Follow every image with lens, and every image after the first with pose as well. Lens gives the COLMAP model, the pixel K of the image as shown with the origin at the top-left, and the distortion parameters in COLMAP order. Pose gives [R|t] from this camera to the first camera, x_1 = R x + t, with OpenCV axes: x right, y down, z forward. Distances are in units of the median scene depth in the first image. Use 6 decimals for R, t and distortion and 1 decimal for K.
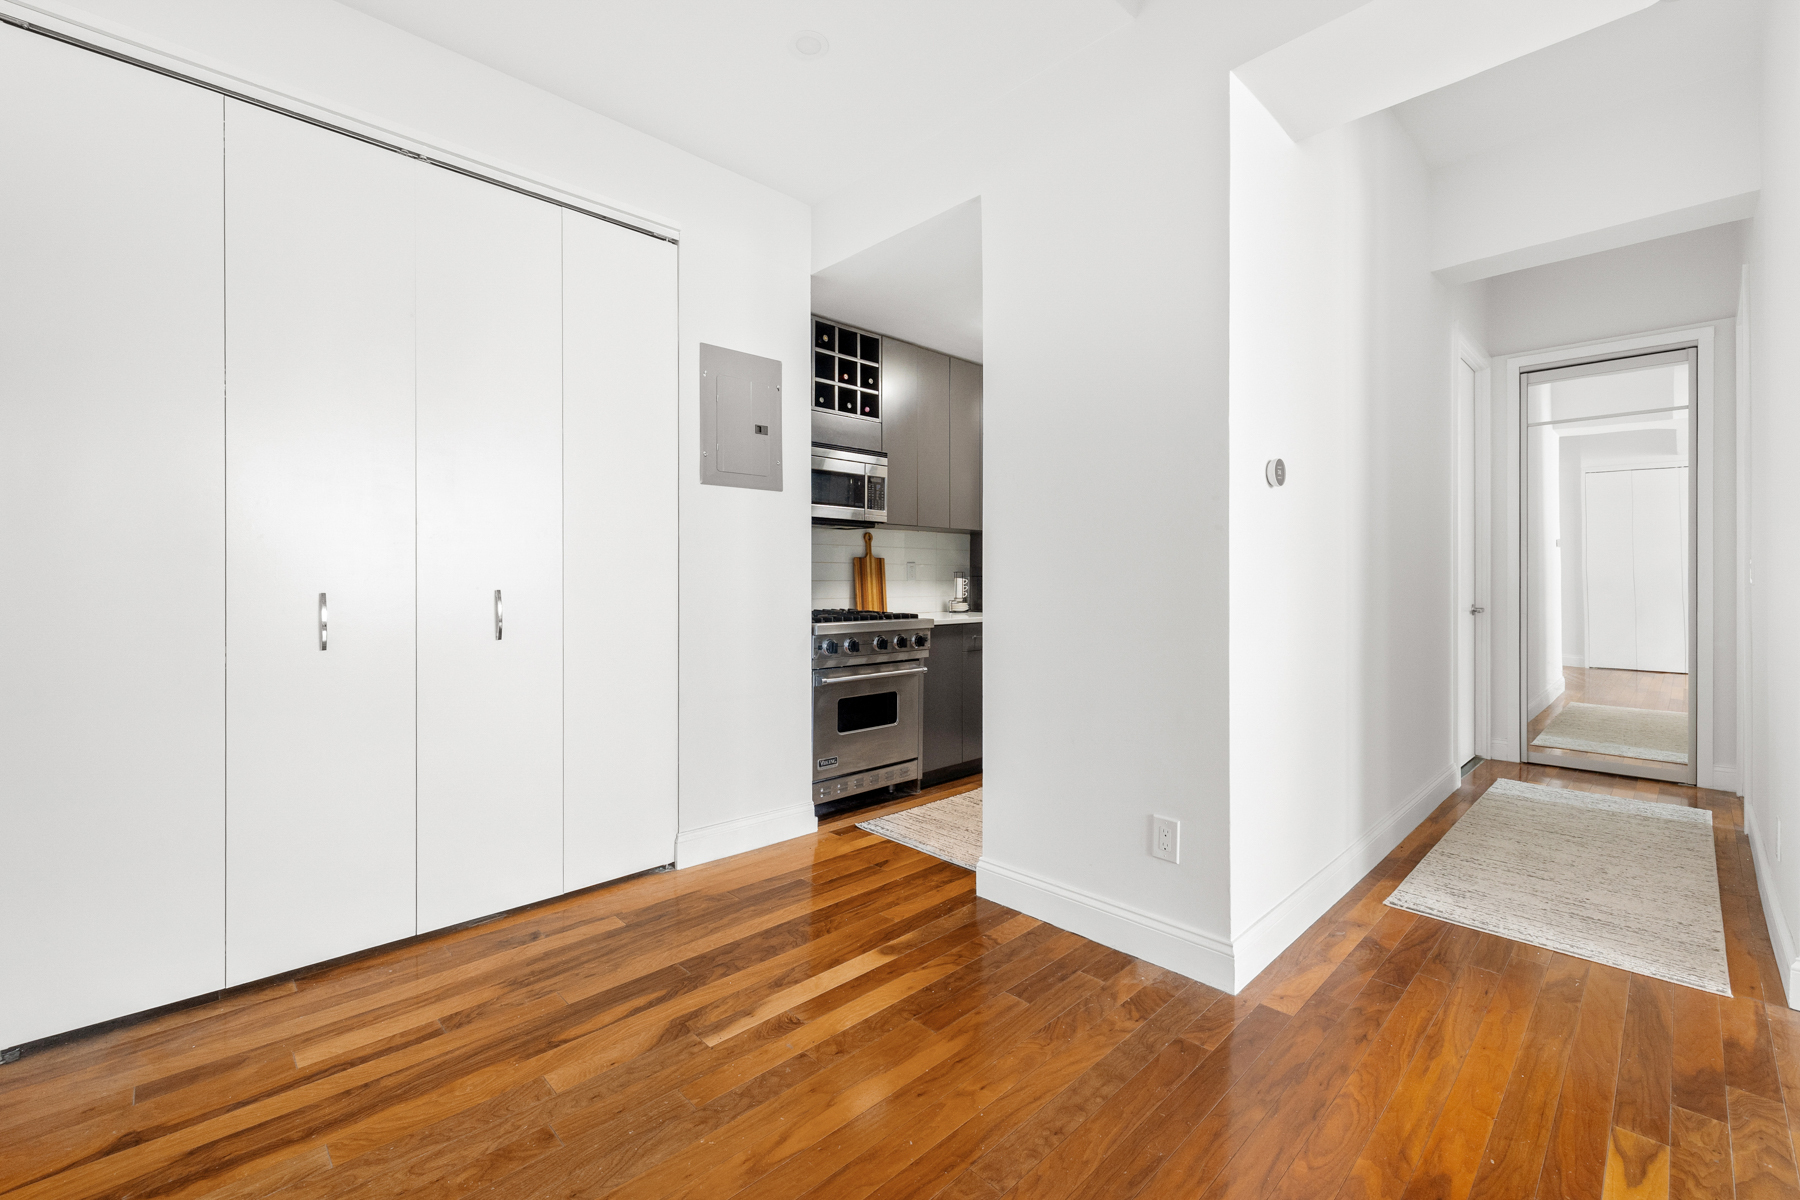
lens RADIAL K [[767.8, 0, 905.5], [0, 767.8, 589.1], [0, 0, 1]] dist [0.001510, 0.000189]
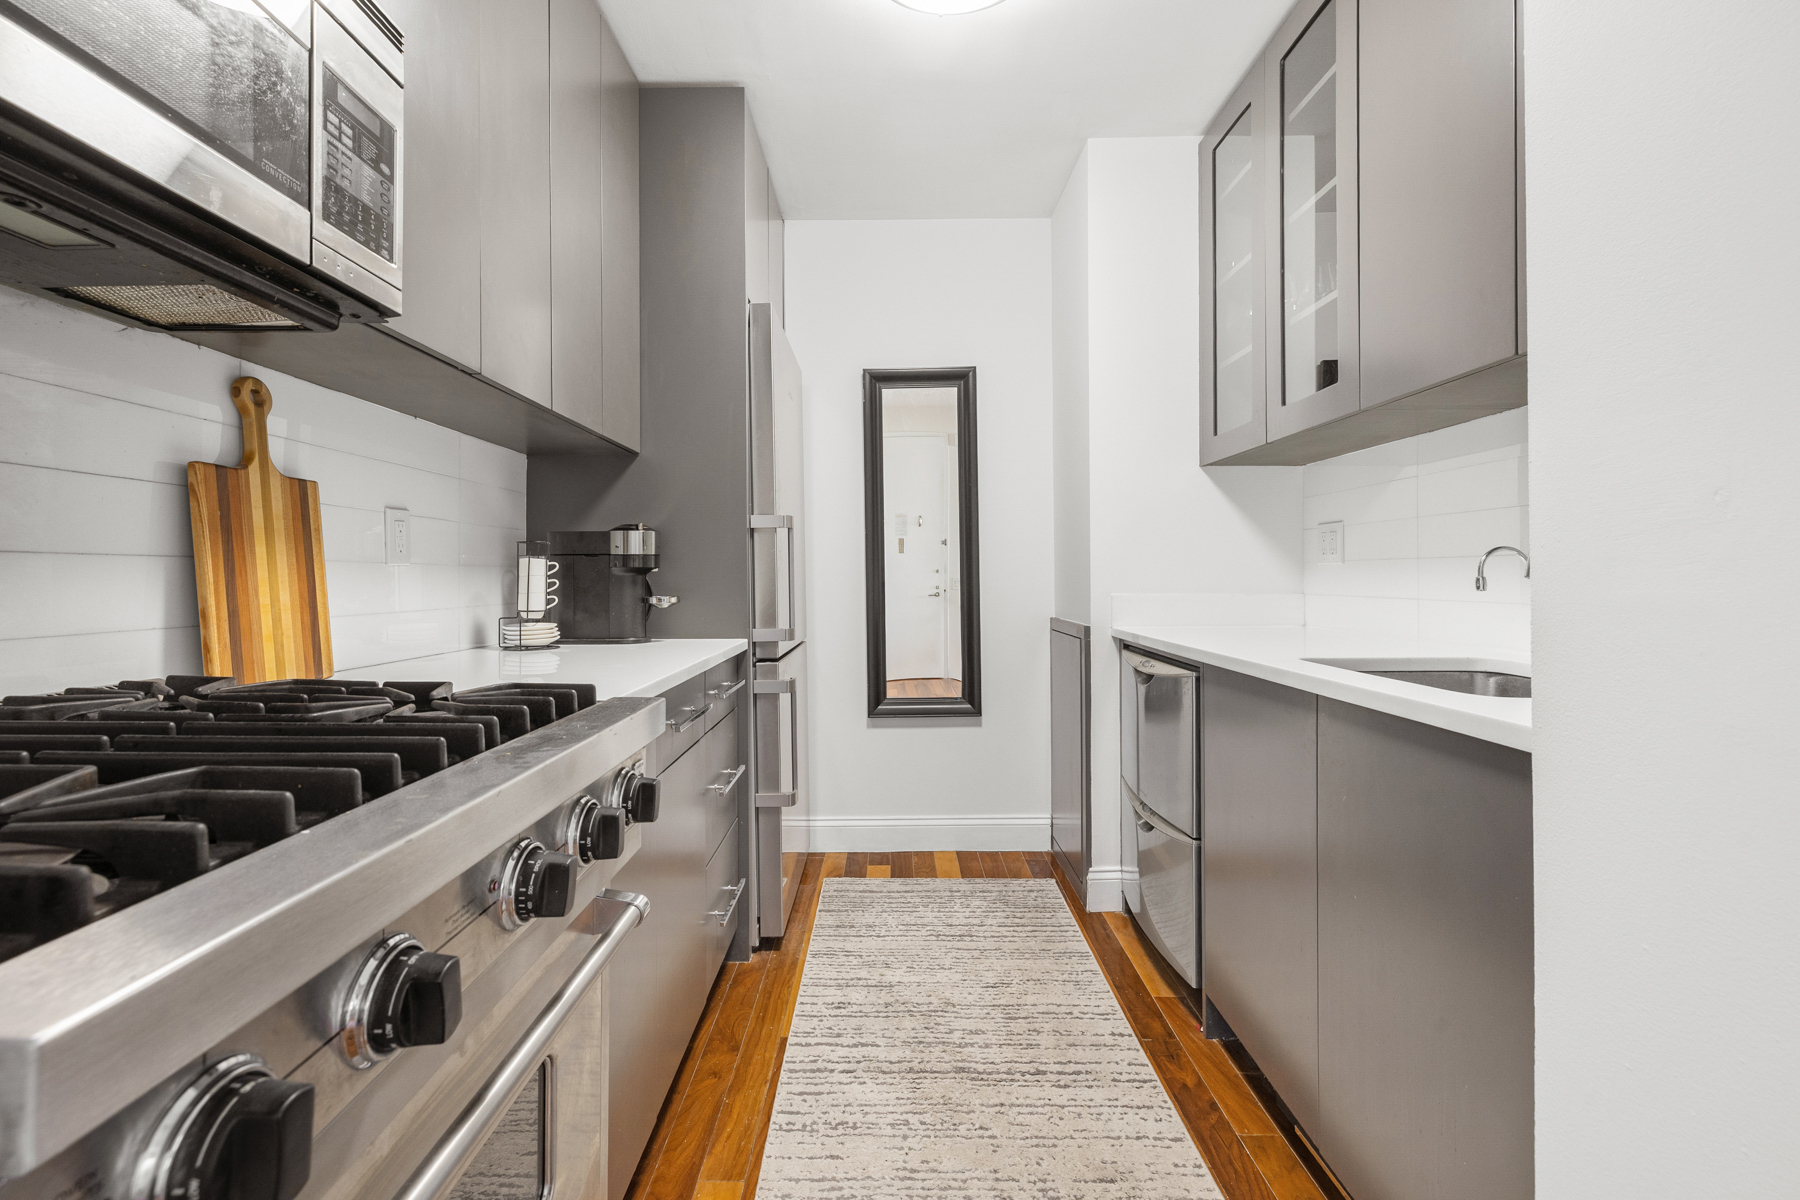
lens RADIAL K [[767.8, 0, 889.7], [0, 767.8, 584.5], [0, 0, 1]] dist [0.001510, 0.000189]
pose [[0.708496, -0.005316, 0.705695, -0.089060], [0.009420, 0.999954, -0.001924, 0.001071], [-0.705652, 0.008011, 0.708513, 0.720970]]
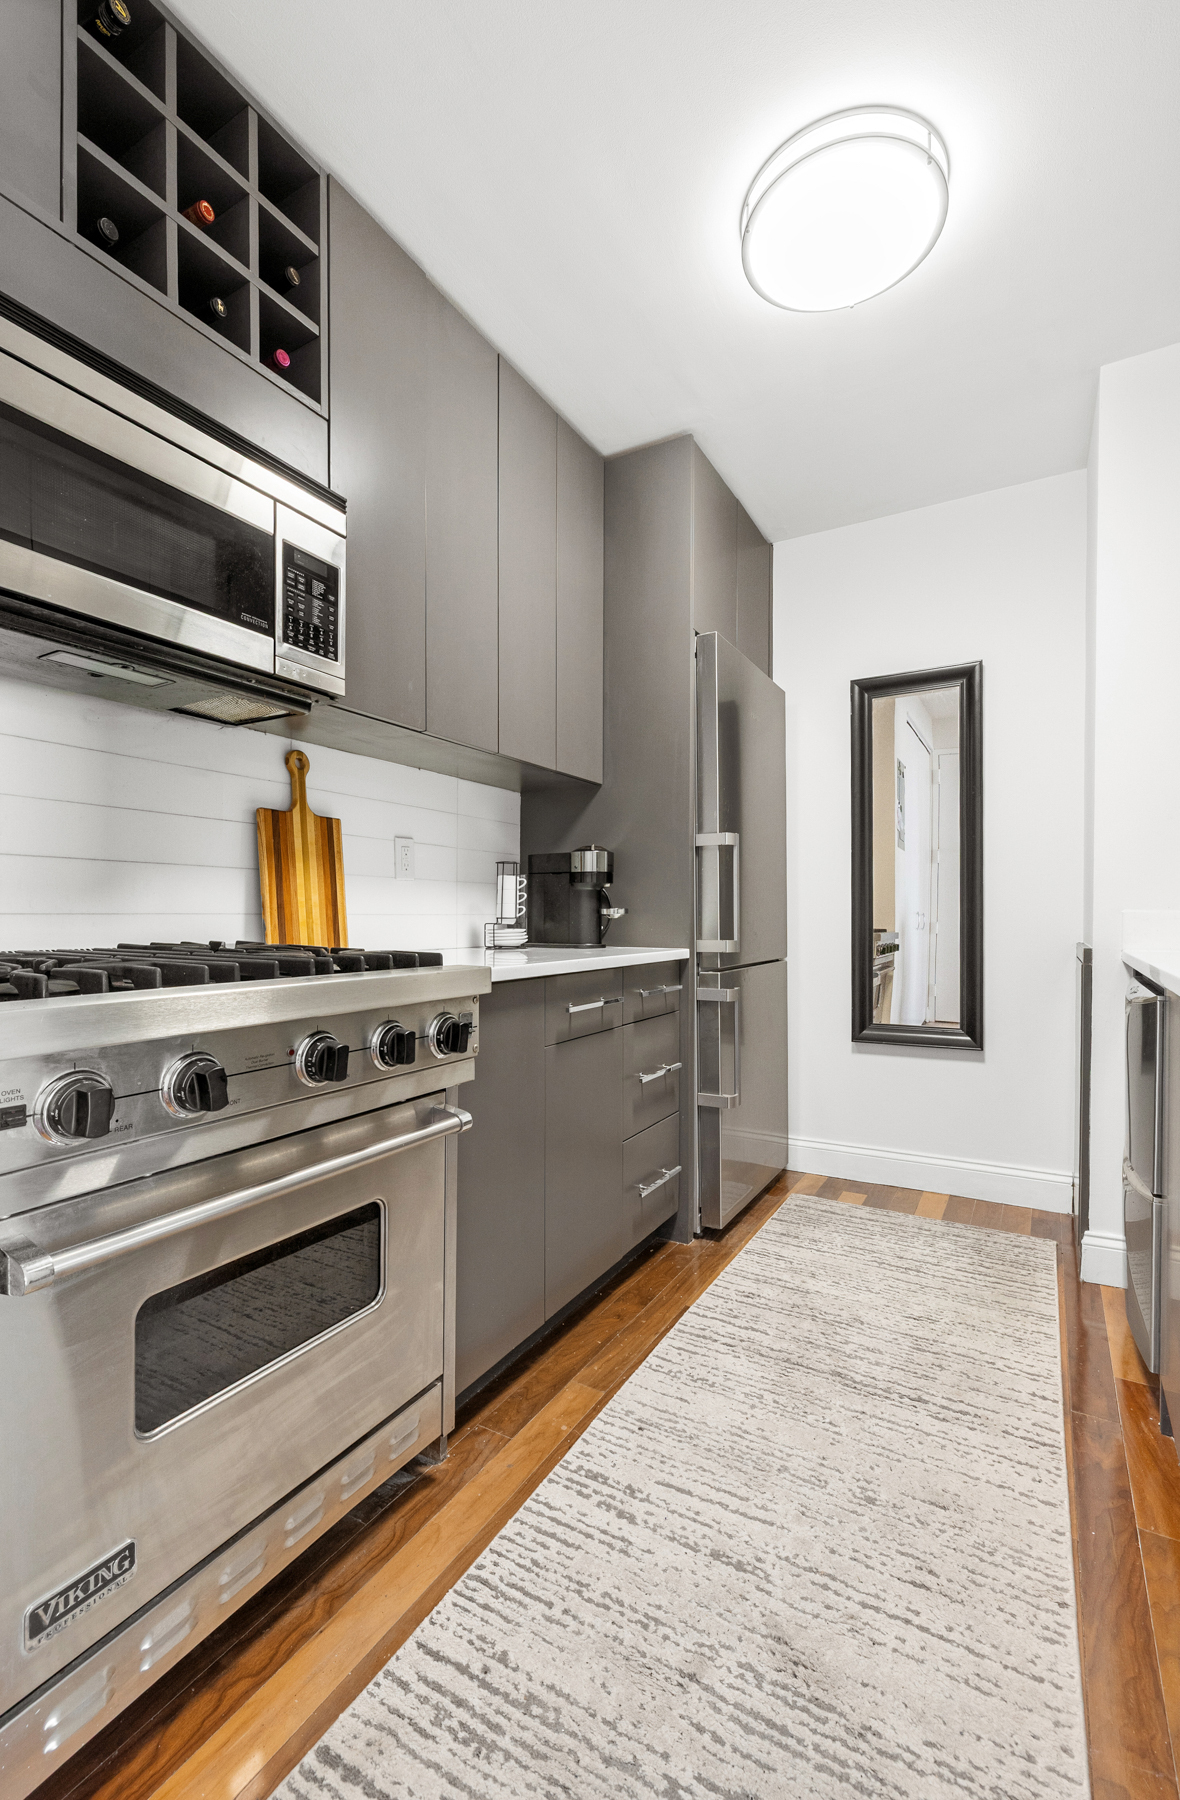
lens RADIAL K [[786.0, 0, 593.8], [0, 786.0, 937.4], [0, 0, 1]] dist [0.001951, -0.000054]
pose [[0.962473, -0.003827, 0.271349, -0.012695], [-0.000390, 0.999880, 0.015485, 0.019212], [-0.271376, -0.015010, 0.962356, 0.618976]]
